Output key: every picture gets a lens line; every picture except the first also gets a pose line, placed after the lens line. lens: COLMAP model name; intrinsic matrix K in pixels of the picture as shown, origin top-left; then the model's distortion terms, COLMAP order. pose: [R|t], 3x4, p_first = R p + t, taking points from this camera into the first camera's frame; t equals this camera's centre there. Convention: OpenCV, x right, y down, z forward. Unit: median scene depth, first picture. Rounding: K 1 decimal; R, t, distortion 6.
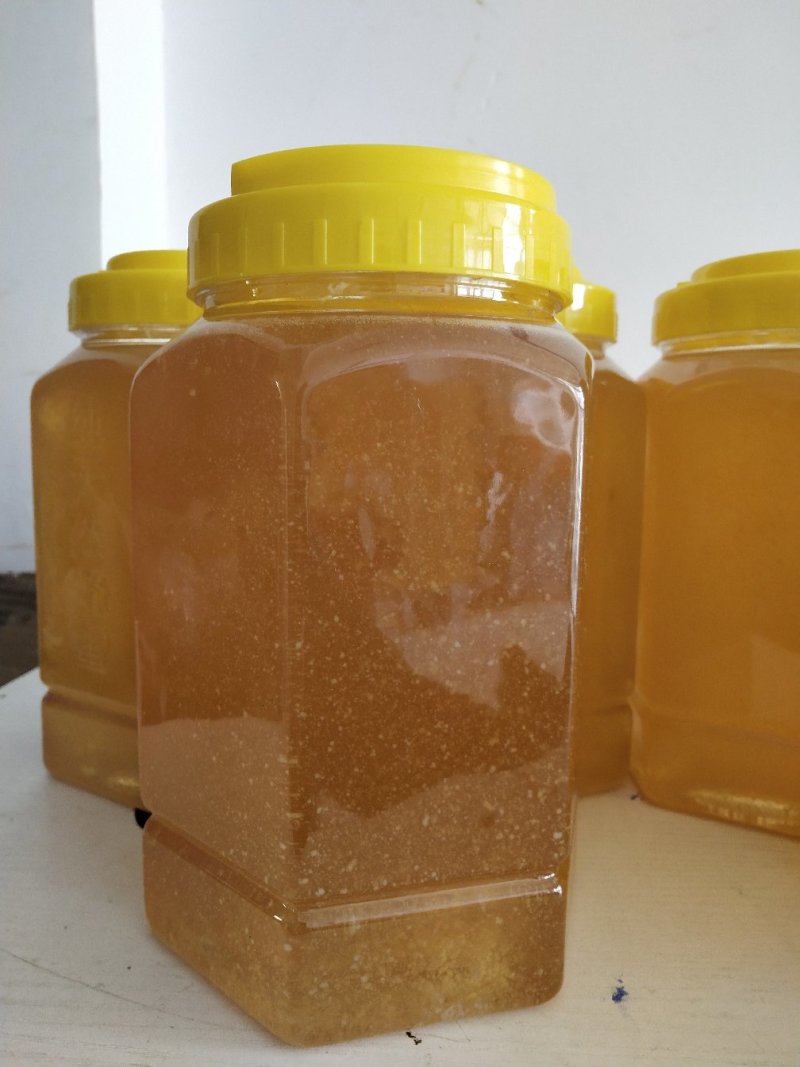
lens RADIAL K [[834.7, 0, 400.0], [0, 834.7, 533.5], [0, 0, 1]] dist [0.006102, -0.001414]
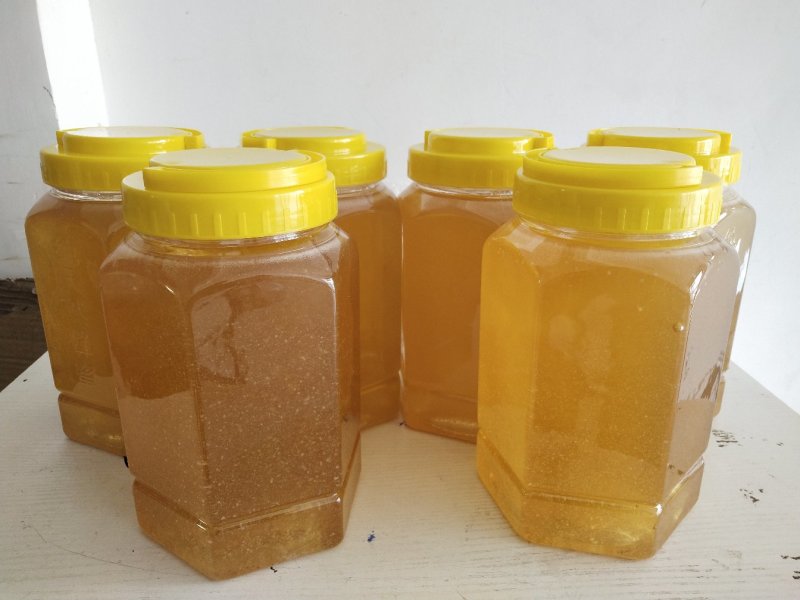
lens RADIAL K [[625.8, 0, 400.0], [0, 625.8, 300.0], [0, 0, 1]] dist [0.006102, -0.001414]
pose [[0.988375, -0.054744, 0.141841, 0.138301], [0.020137, 0.971843, 0.234766, -0.430430], [-0.150699, -0.229181, 0.961648, -0.435721]]
